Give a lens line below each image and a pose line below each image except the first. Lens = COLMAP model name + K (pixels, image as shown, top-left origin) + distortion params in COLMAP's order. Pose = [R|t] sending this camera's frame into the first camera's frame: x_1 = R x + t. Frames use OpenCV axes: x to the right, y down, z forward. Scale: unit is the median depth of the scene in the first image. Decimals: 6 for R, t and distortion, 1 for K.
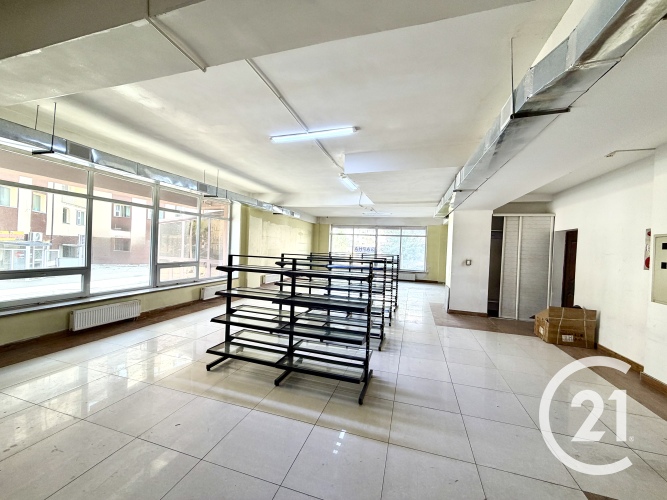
lens RADIAL K [[264.9, 0, 332.4], [0, 264.9, 249.2], [0, 0, 1]] dist [0.001787, -0.000983]
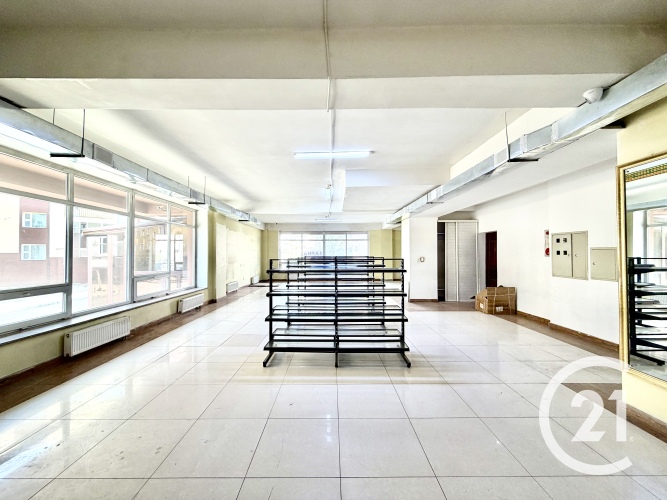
lens RADIAL K [[264.9, 0, 331.4], [0, 264.9, 250.2], [0, 0, 1]] dist [0.001787, -0.000983]
pose [[0.955698, -0.036903, 0.292028, -0.347422], [0.042161, 0.999042, -0.011731, 0.004477], [-0.291315, 0.023524, 0.956338, -0.084640]]
